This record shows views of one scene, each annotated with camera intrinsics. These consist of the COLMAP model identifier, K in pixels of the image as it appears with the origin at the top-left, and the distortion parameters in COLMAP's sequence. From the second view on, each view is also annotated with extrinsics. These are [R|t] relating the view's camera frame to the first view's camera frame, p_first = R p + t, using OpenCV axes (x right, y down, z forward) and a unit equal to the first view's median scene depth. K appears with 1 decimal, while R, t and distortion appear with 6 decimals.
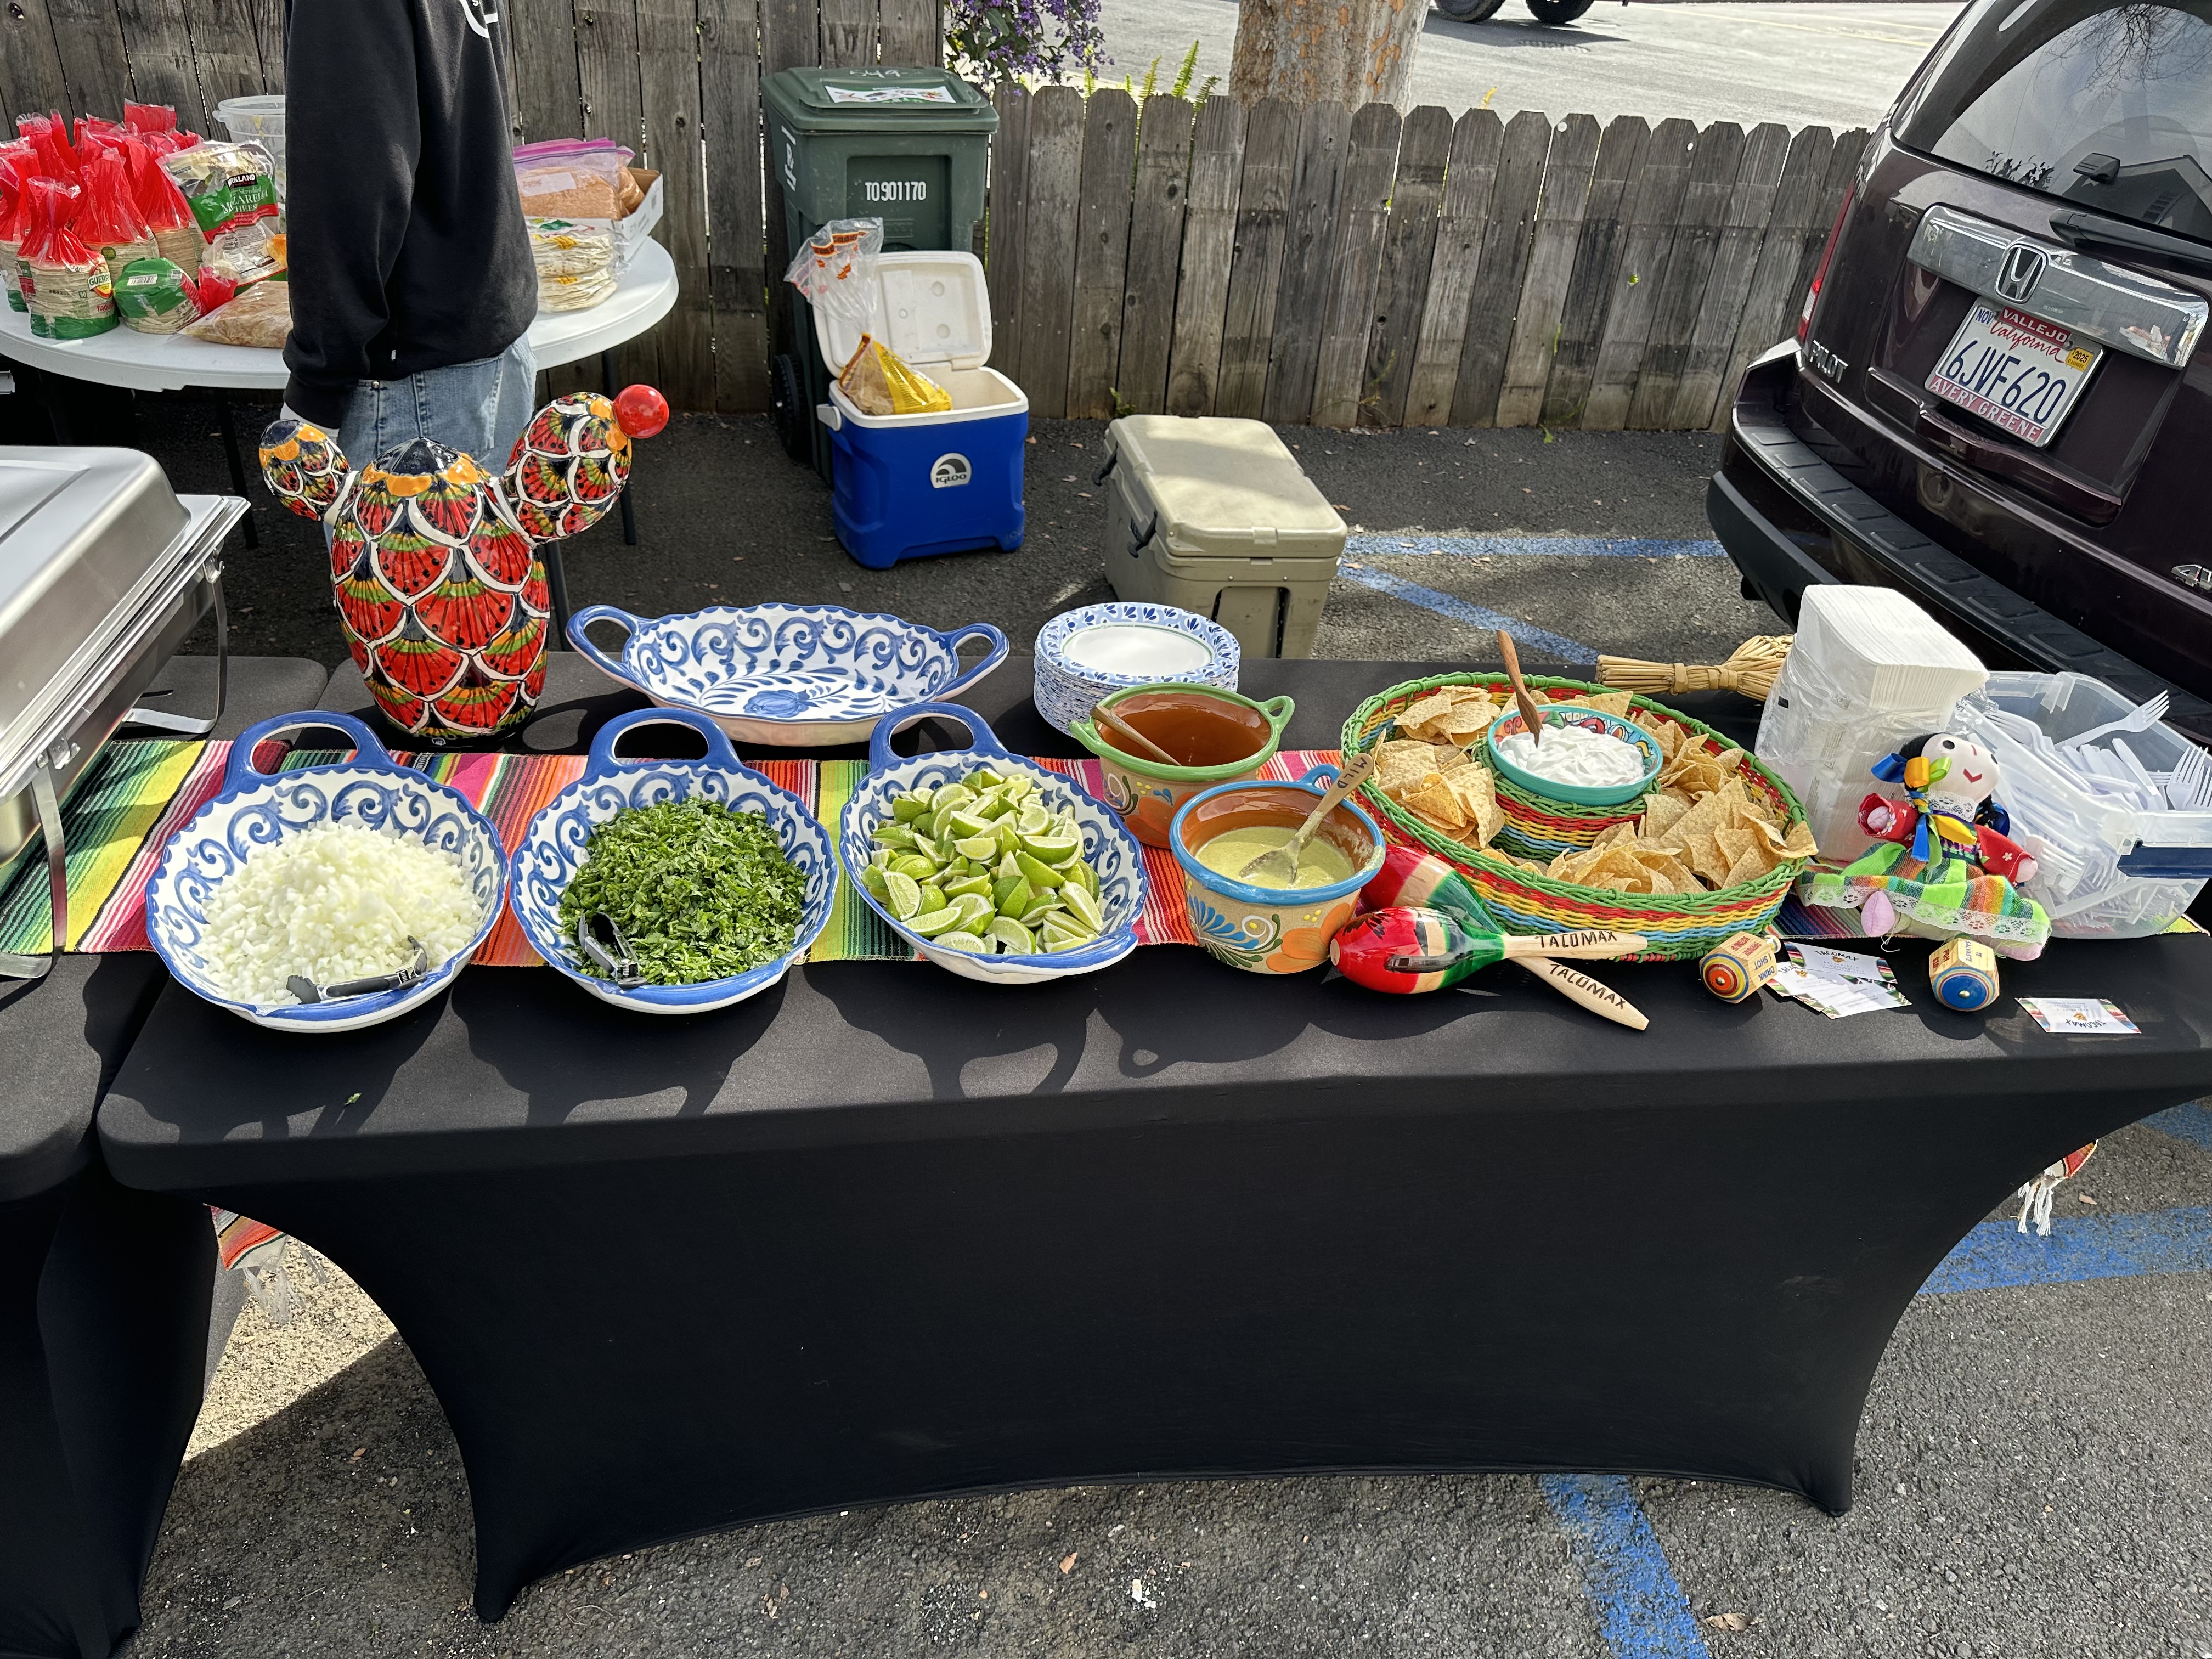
lens RADIAL K [[1645.3, 0, 1042.7], [0, 1645.3, 941.3], [0, 0, 1]] dist [0.064393, -0.075840]
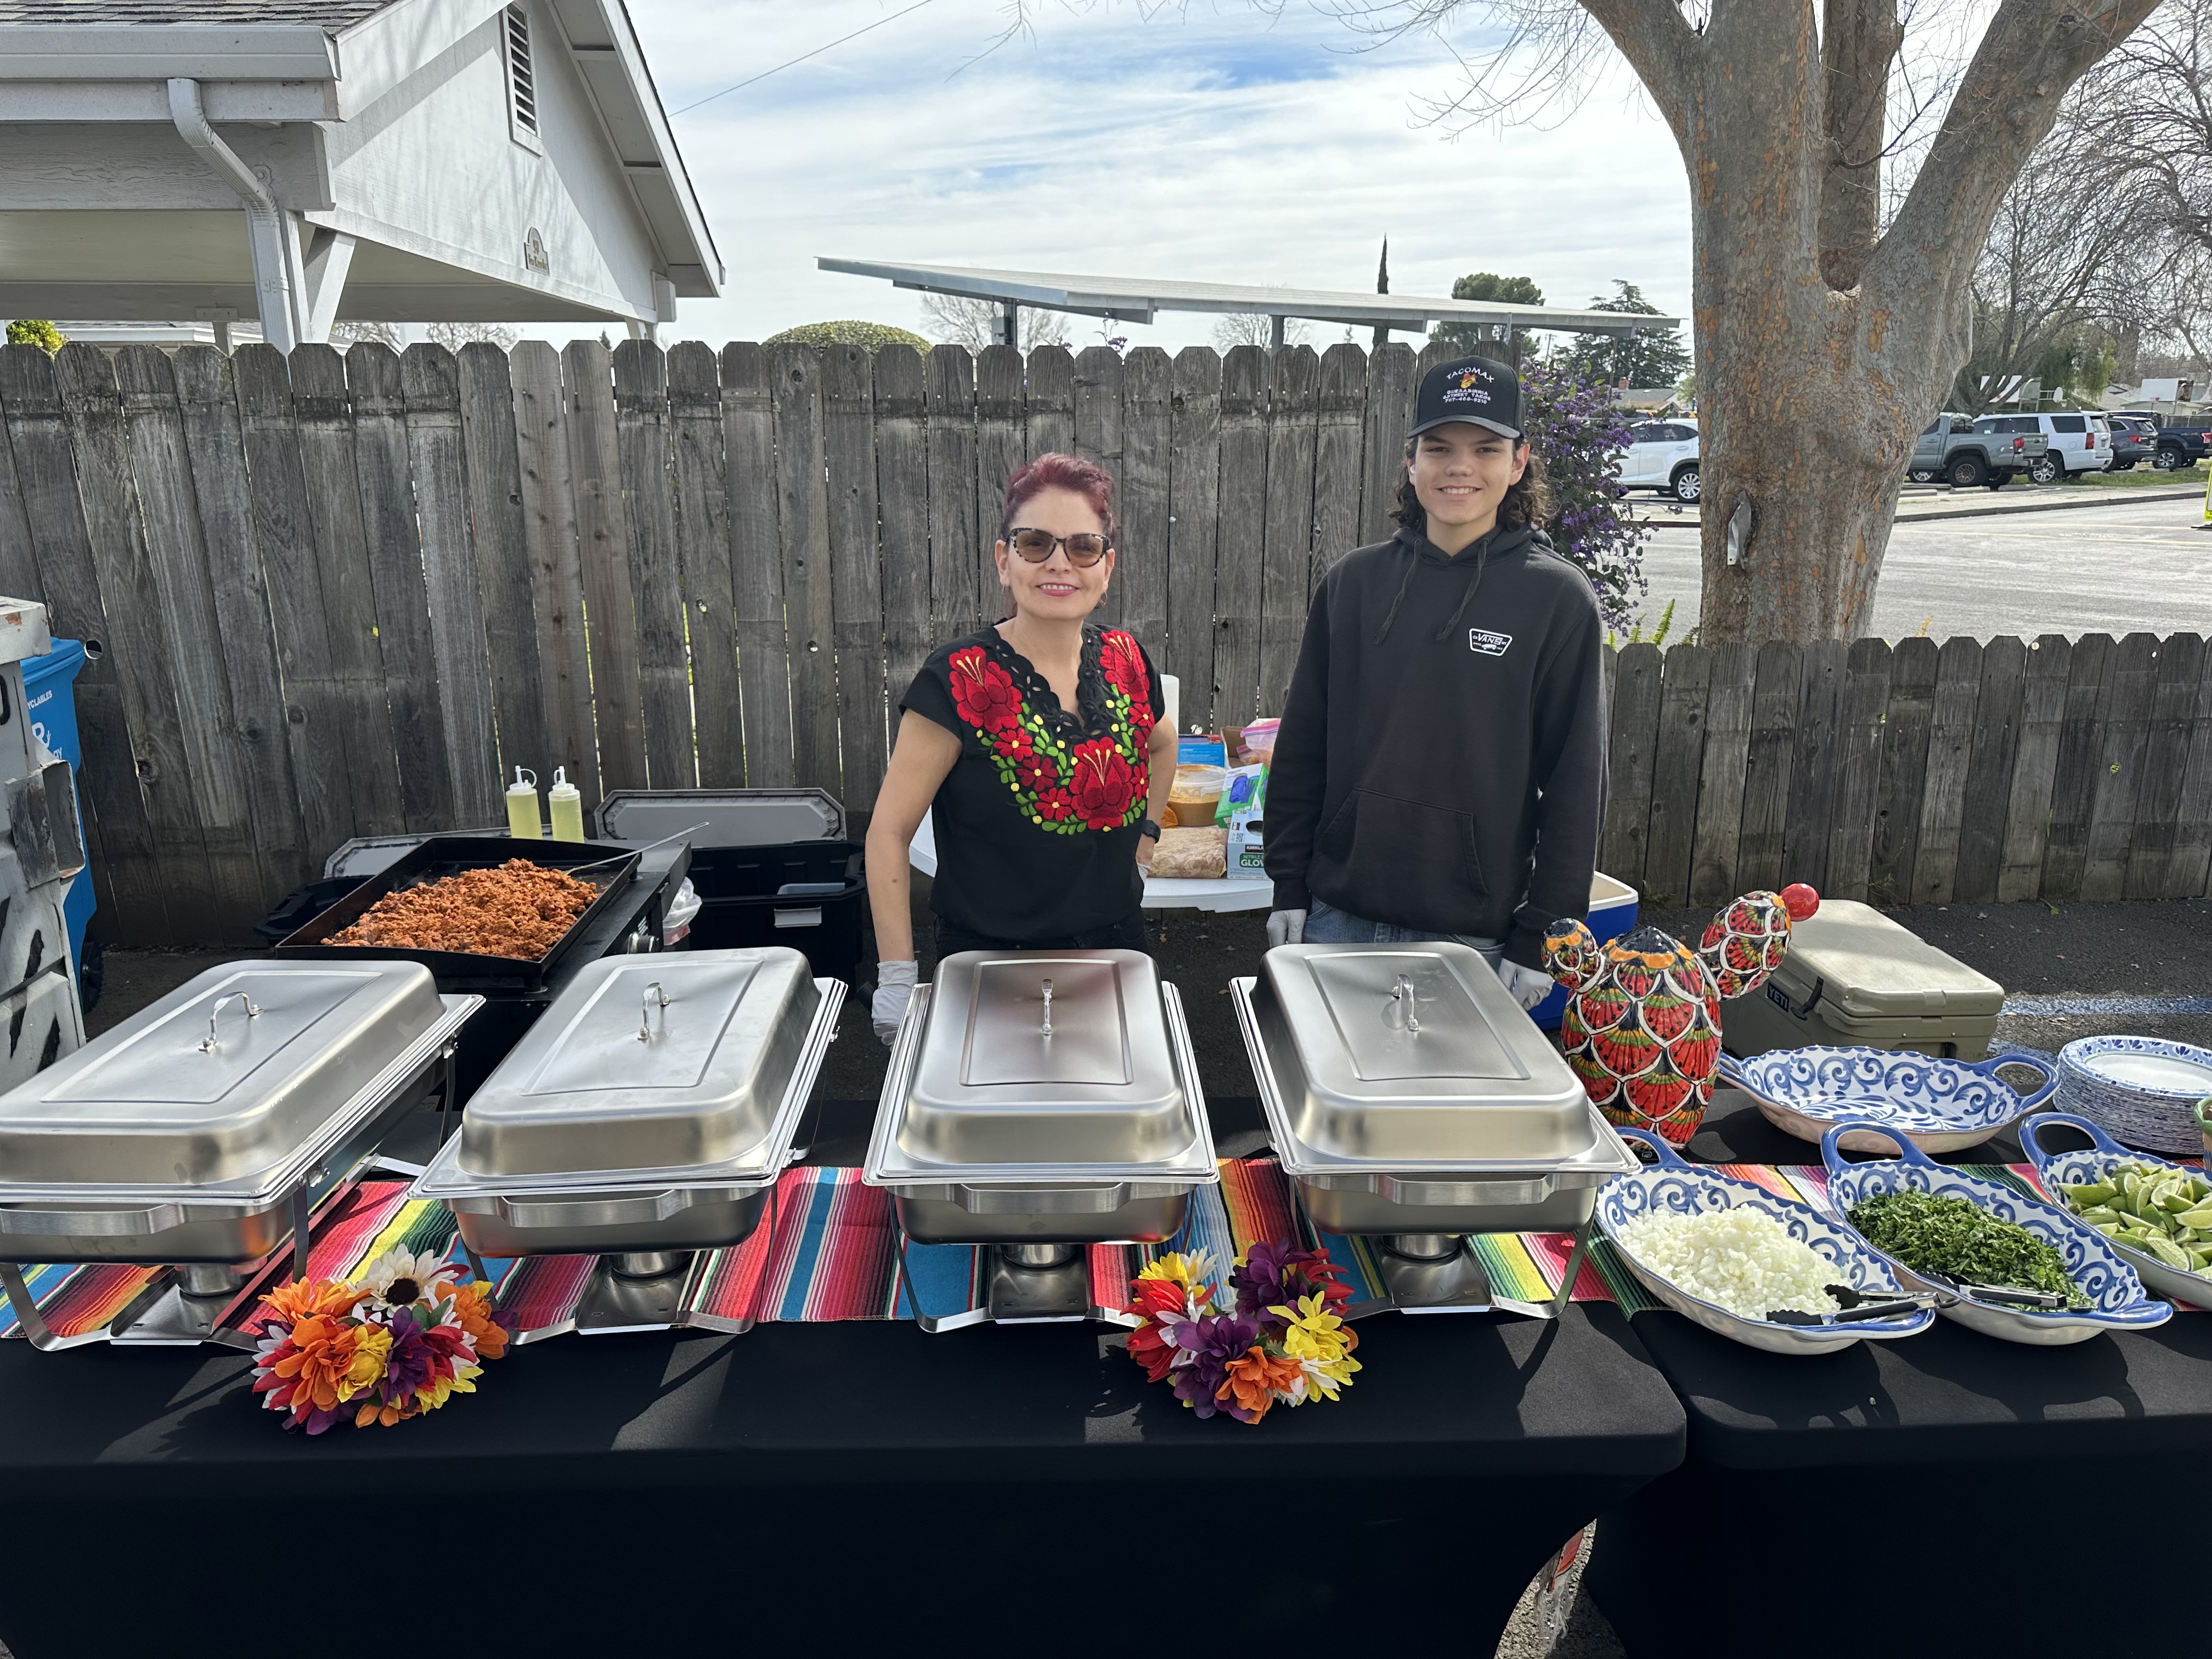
lens RADIAL K [[1645.3, 0, 1042.7], [0, 1645.3, 941.3], [0, 0, 1]] dist [0.064393, -0.075840]
pose [[0.988766, -0.038602, -0.144403, -0.196606], [-0.005092, 0.956818, -0.290644, 0.030752], [0.149387, 0.288114, 0.945872, -0.104048]]
